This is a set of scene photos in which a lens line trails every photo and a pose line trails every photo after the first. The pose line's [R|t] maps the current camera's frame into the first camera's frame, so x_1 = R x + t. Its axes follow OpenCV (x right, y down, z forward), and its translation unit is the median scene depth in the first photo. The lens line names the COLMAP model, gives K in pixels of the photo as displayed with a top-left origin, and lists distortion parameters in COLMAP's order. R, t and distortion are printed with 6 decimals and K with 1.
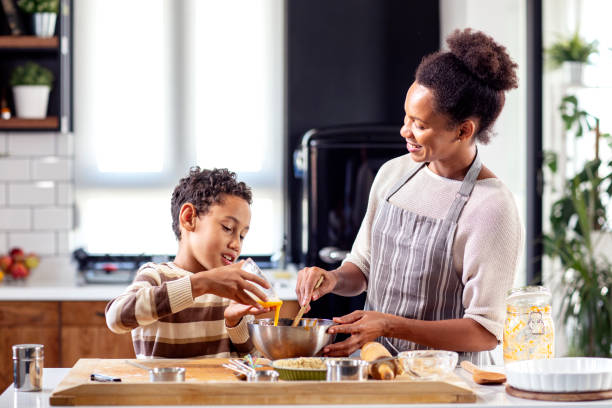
lens RADIAL K [[1568.0, 0, 305.1], [0, 1568.0, 203.5], [0, 0, 1]] dist [-0.097379, -0.517800]
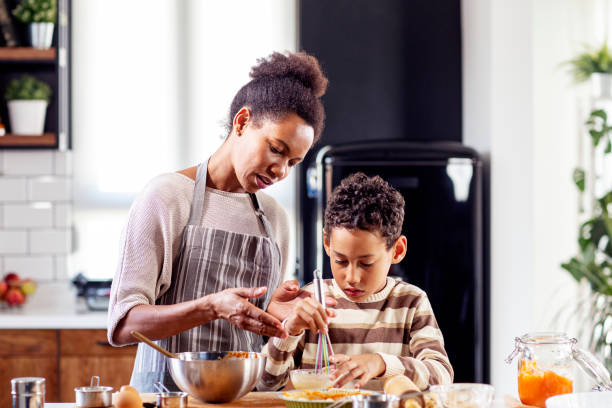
lens RADIAL K [[1642.0, 0, 305.3], [0, 1642.0, 204.7], [0, 0, 1]] dist [-0.087970, -0.593993]
pose [[0.999992, -0.002585, -0.002912, -0.005578], [0.002547, 0.999917, -0.012644, 0.000337], [0.002945, 0.012636, 0.999916, 0.017680]]
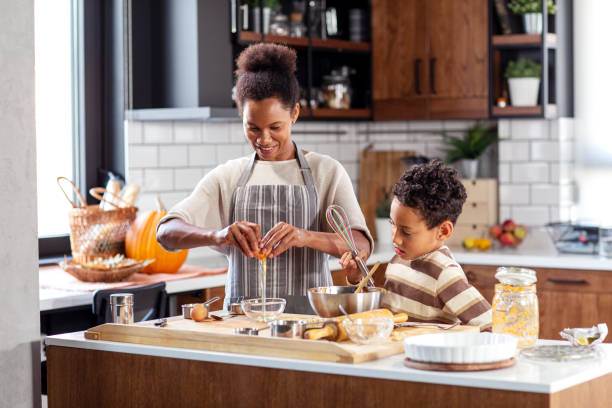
lens RADIAL K [[1464.2, 0, 305.2], [0, 1464.2, 203.8], [0, 0, 1]] dist [-0.133489, -0.247799]
pose [[0.788827, 0.017760, -0.614358, 0.360900], [-0.004357, 0.999719, 0.023306, -0.007670], [0.614599, -0.015708, 0.788683, 0.062548]]
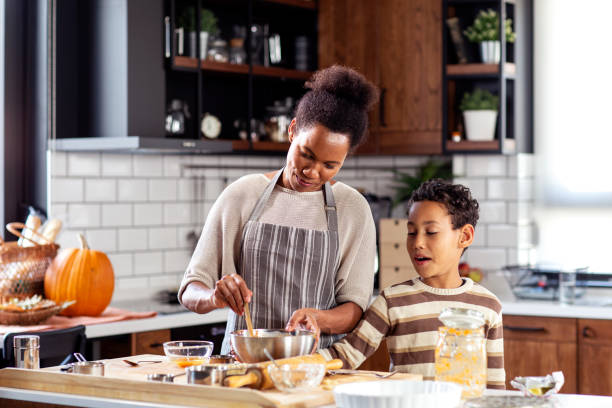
lens RADIAL K [[1524.0, 0, 305.1], [0, 1524.0, 203.9], [0, 0, 1]] dist [-0.128156, -0.433015]
pose [[0.806287, 0.005765, -0.591497, 0.346901], [-0.013433, 0.999873, -0.008567, -0.001332], [0.591372, 0.014853, 0.806262, 0.099257]]
